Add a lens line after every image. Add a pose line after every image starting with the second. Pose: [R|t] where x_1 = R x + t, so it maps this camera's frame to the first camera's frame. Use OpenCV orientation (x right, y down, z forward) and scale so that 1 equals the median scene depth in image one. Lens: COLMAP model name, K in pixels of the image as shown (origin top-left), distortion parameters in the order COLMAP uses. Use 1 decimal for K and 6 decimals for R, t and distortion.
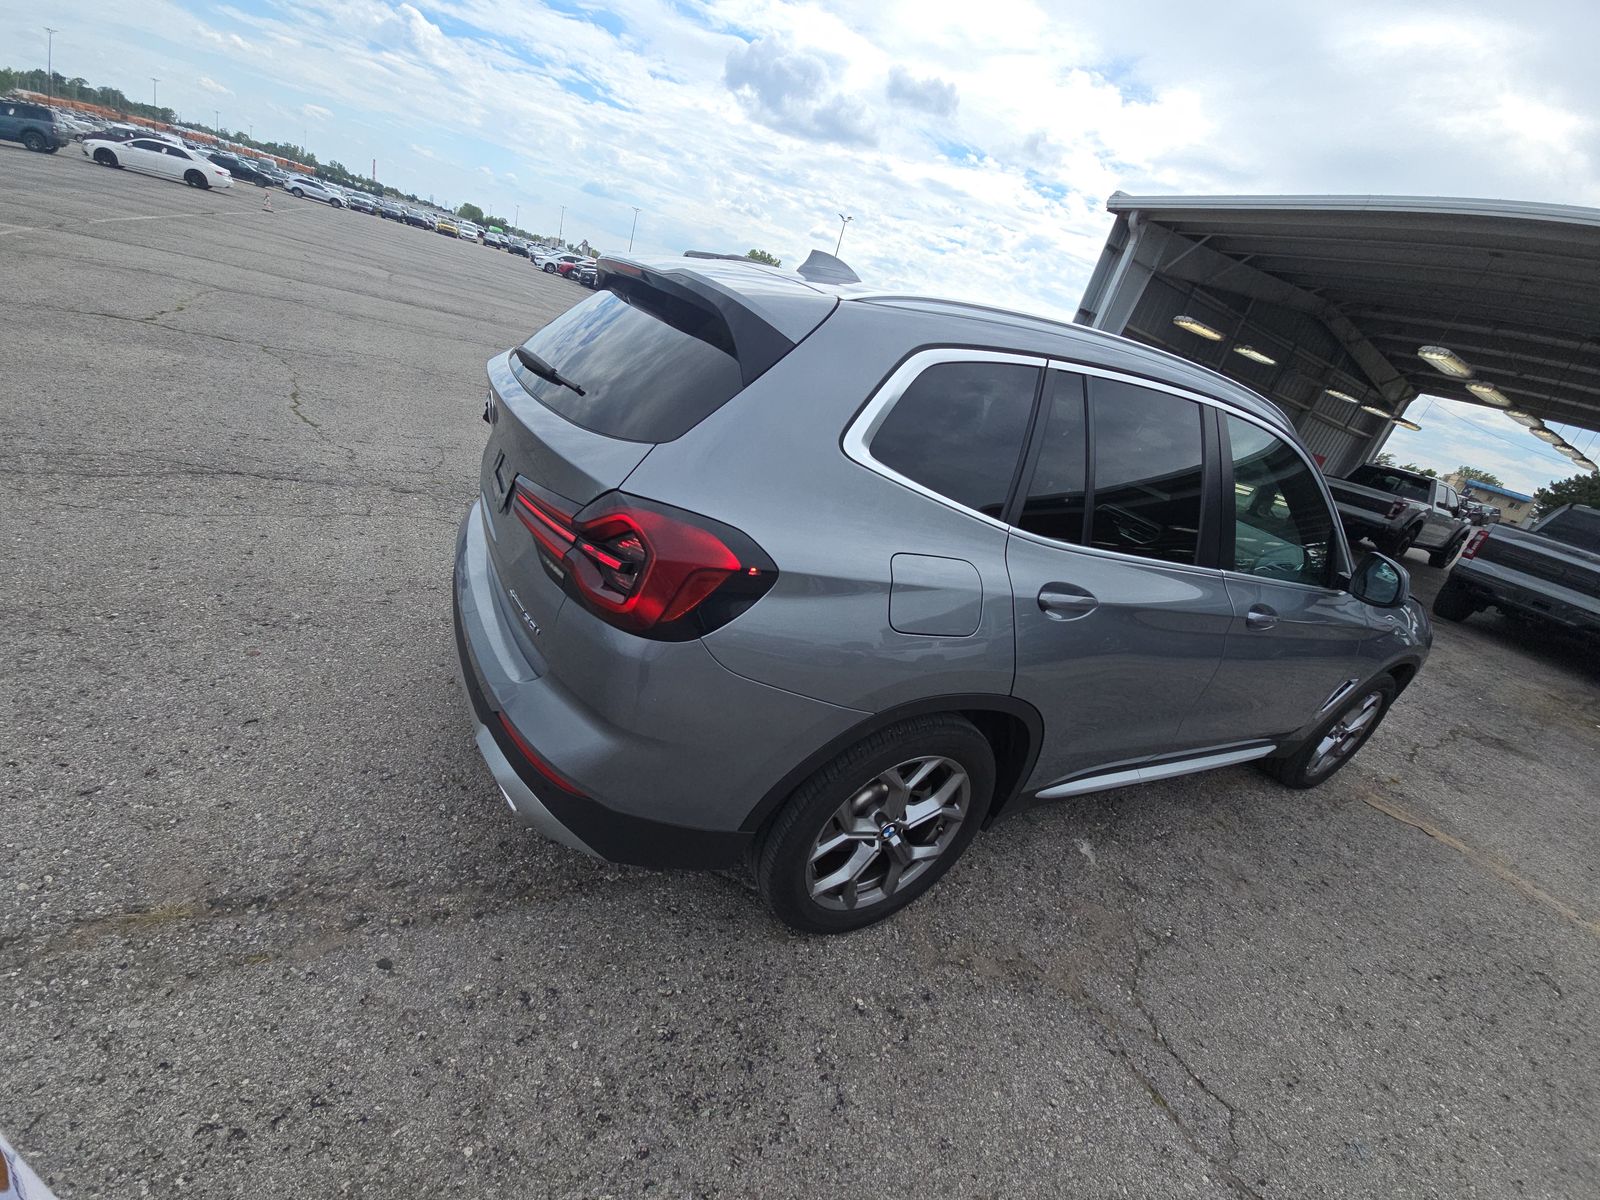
lens RADIAL K [[649.0, 0, 795.6], [0, 649.0, 595.7], [0, 0, 1]] dist [0.007085, -0.004105]
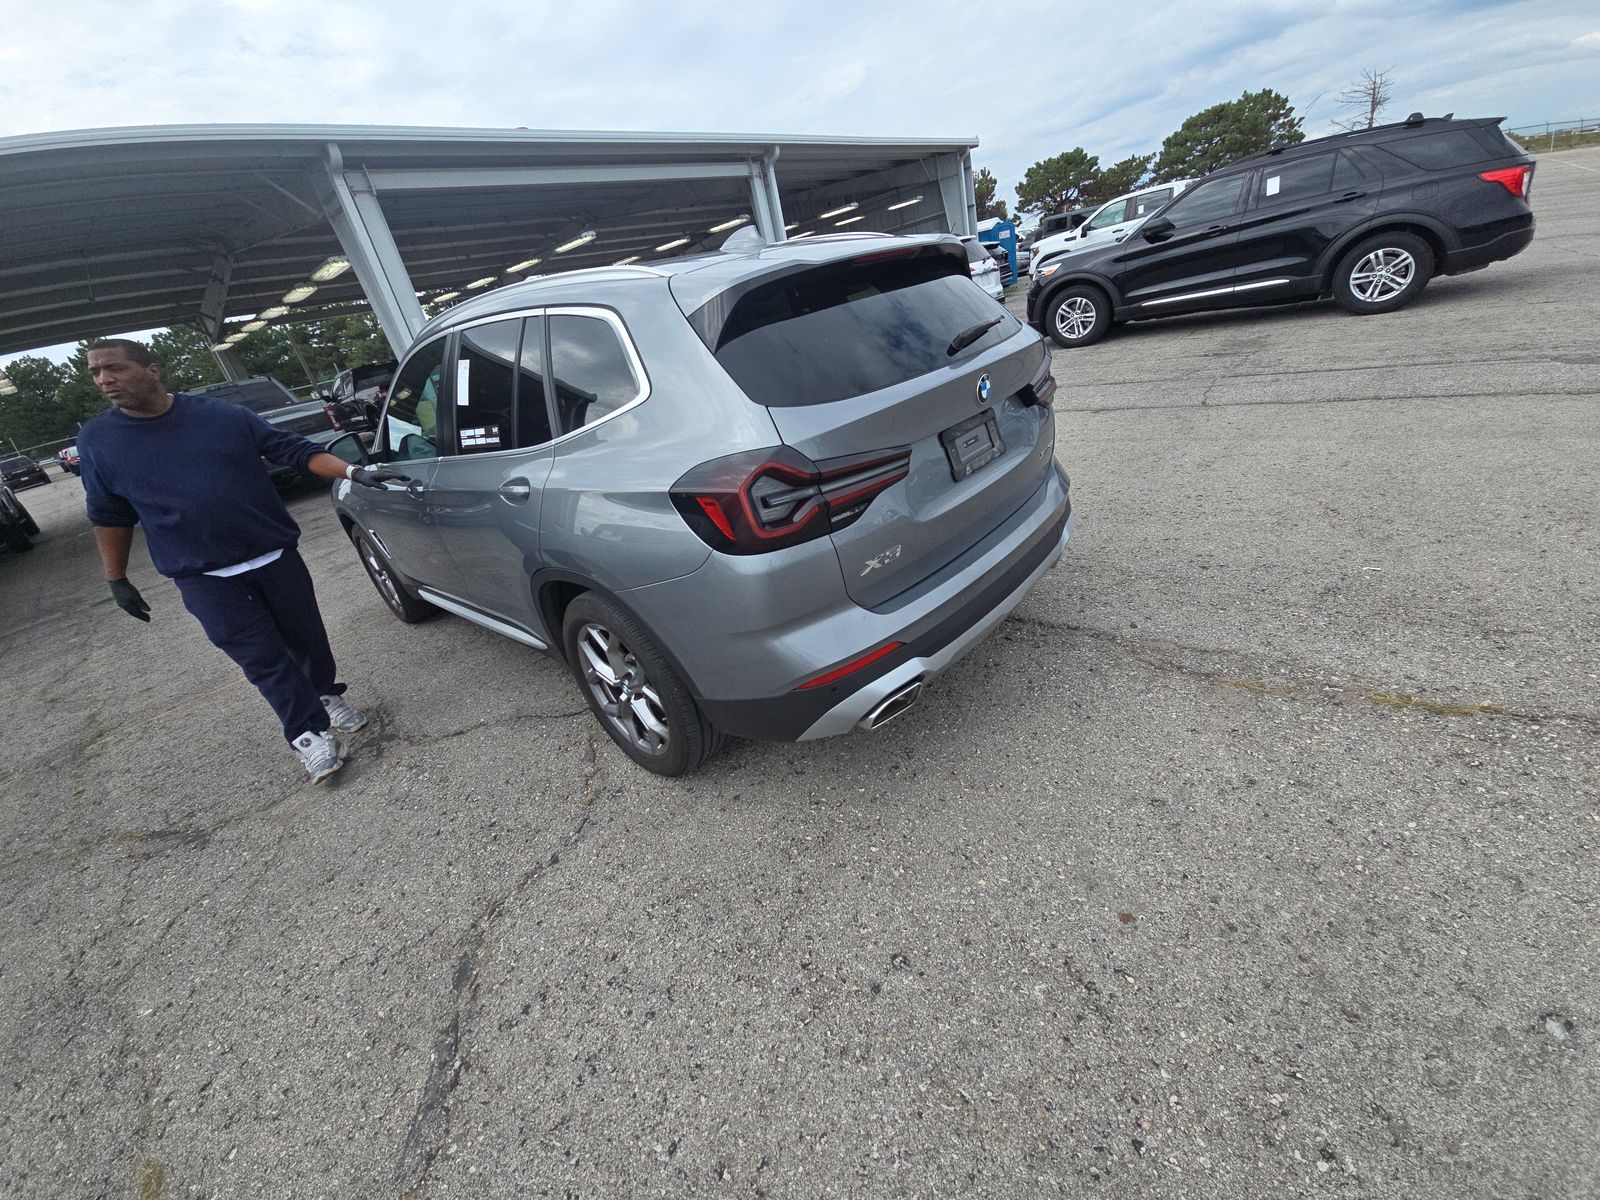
lens RADIAL K [[649.0, 0, 795.6], [0, 649.0, 595.7], [0, 0, 1]] dist [0.007085, -0.004105]
pose [[-0.364854, -0.556680, 0.746317, -0.227280], [0.468598, 0.582862, 0.663843, -0.160247], [-0.804548, 0.591928, 0.048199, 0.231623]]
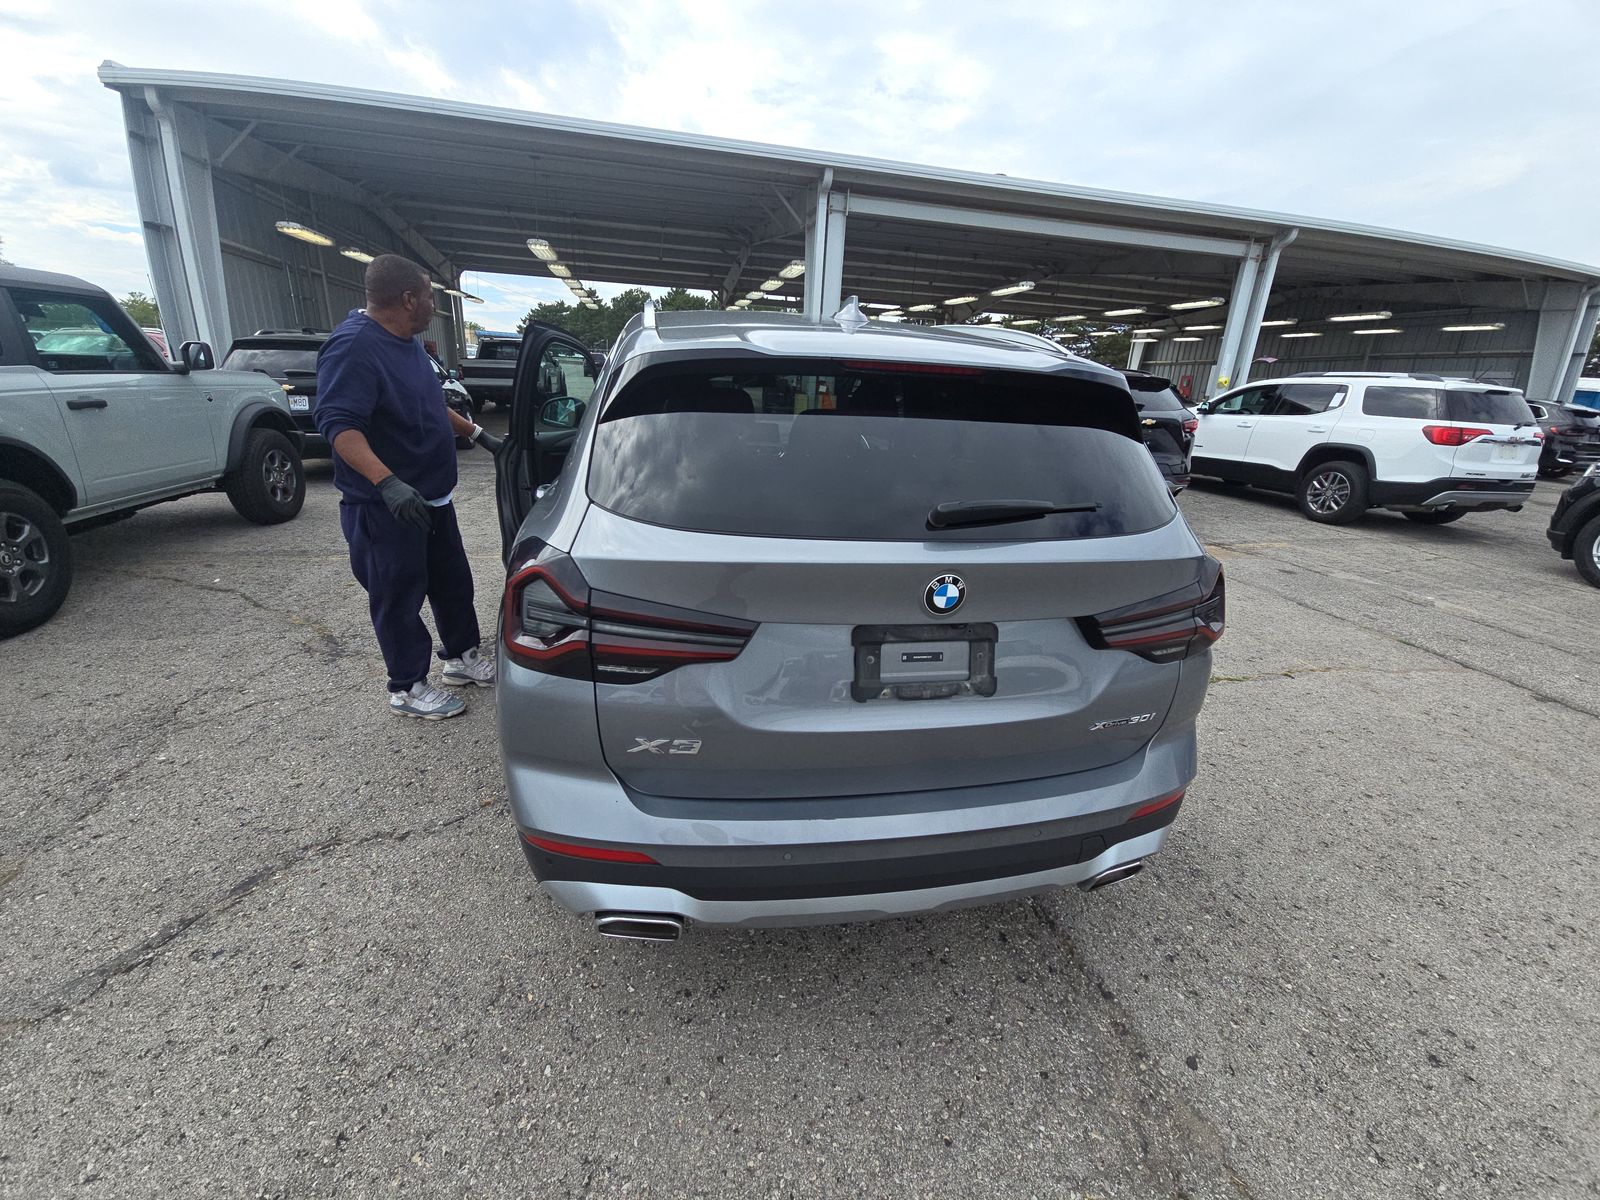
lens RADIAL K [[650.7, 0, 795.0], [0, 650.7, 595.8], [0, 0, 1]] dist [0.018118, -0.012114]
pose [[0.292721, -0.531490, 0.794879, -0.180468], [0.405675, 0.821798, 0.400096, -0.106127], [-0.865877, 0.205346, 0.456170, 0.131438]]
